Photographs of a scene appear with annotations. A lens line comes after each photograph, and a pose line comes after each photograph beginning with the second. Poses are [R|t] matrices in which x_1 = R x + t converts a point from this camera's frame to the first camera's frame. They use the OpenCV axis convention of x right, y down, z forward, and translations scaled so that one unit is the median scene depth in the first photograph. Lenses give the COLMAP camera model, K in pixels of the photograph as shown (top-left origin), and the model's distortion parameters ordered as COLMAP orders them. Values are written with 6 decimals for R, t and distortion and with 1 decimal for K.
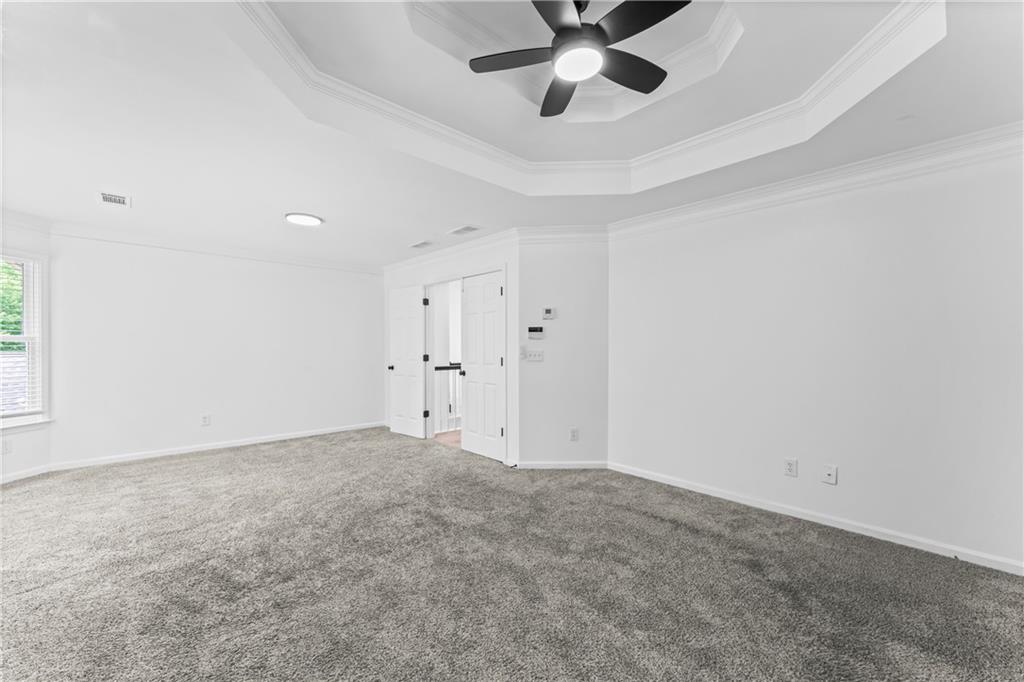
lens RADIAL K [[409.2, 0, 508.1], [0, 409.2, 344.2], [0, 0, 1]] dist [0.000902, 0.000454]
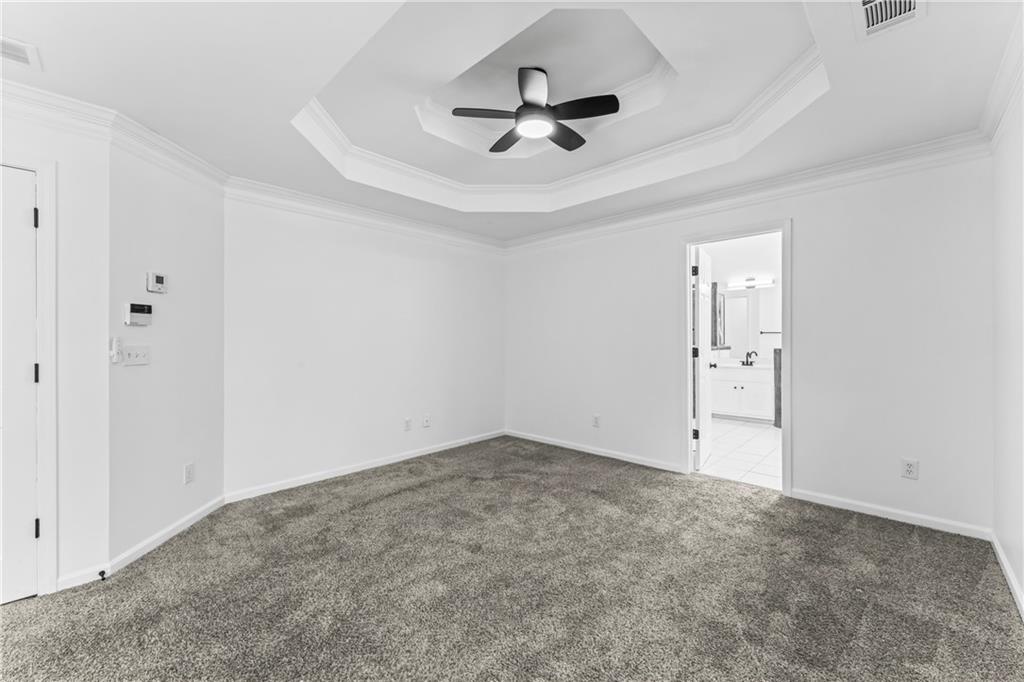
lens RADIAL K [[409.2, 0, 507.3], [0, 409.2, 339.1], [0, 0, 1]] dist [0.000902, 0.000454]
pose [[-0.062564, -0.000017, 0.998041, -0.573612], [0.000517, 1.000000, 0.000049, 0.006279], [-0.998041, 0.000519, -0.062564, 0.584270]]
